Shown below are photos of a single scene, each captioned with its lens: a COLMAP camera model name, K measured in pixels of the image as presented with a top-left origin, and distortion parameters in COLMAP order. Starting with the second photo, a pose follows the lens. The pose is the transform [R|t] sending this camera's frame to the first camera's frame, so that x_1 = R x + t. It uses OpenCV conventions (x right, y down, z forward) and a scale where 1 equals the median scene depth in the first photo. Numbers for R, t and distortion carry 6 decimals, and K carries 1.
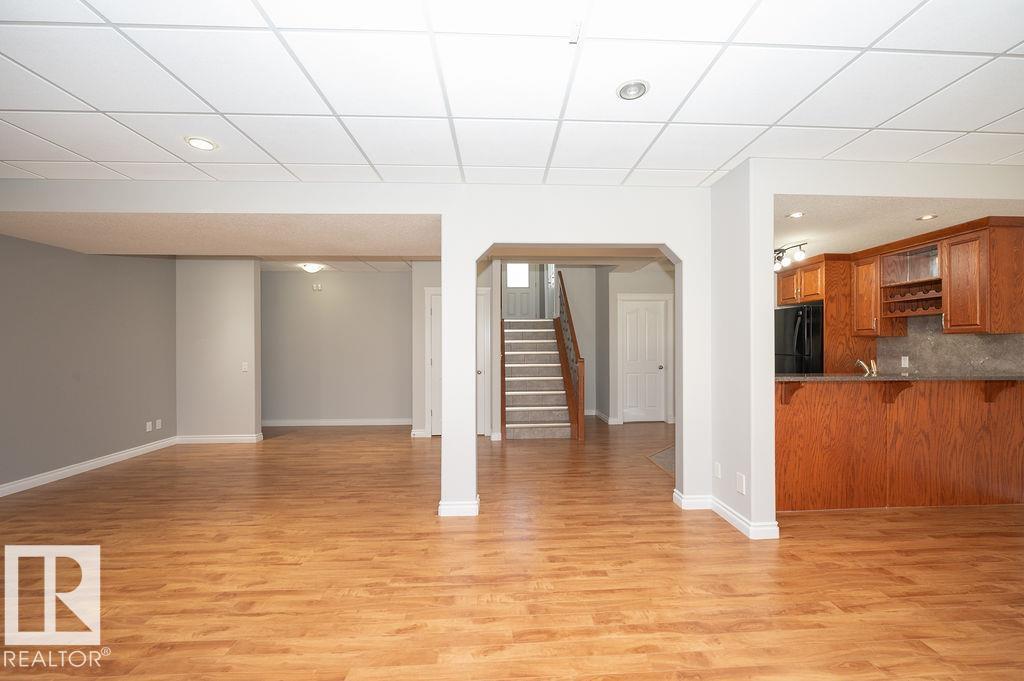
lens RADIAL K [[411.1, 0, 513.0], [0, 411.1, 339.4], [0, 0, 1]] dist [-0.009315, -0.000495]
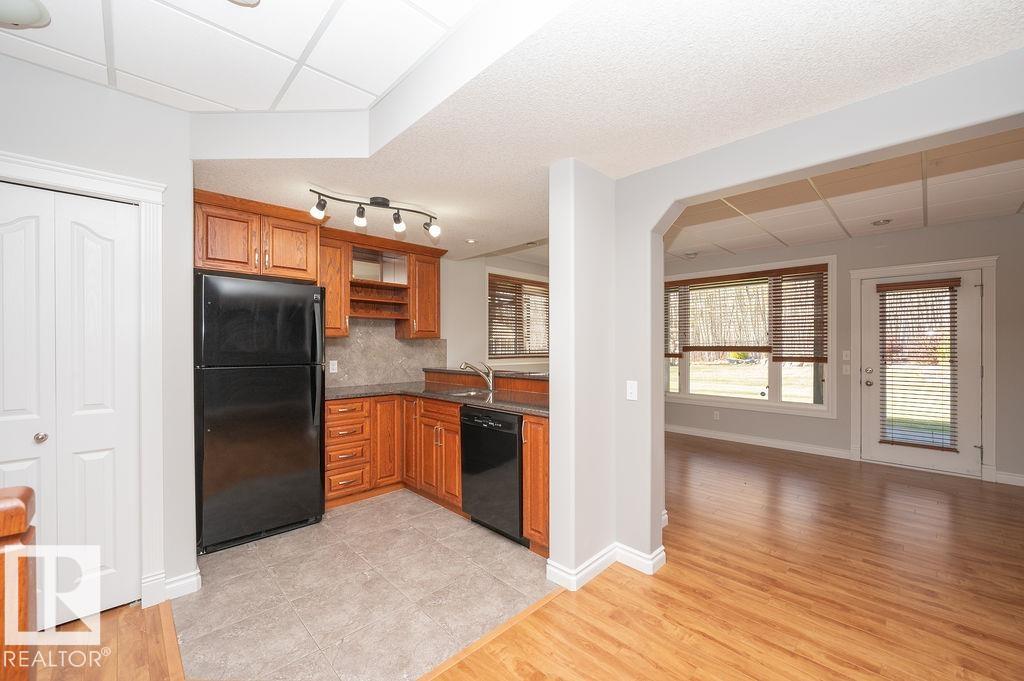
lens RADIAL K [[411.1, 0, 510.2], [0, 411.1, 344.6], [0, 0, 1]] dist [-0.009315, -0.000495]
pose [[-0.675450, 0.008630, 0.737356, 0.050872], [-0.002209, 0.999903, -0.013725, 0.023944], [-0.737403, -0.010899, -0.675365, 1.875016]]
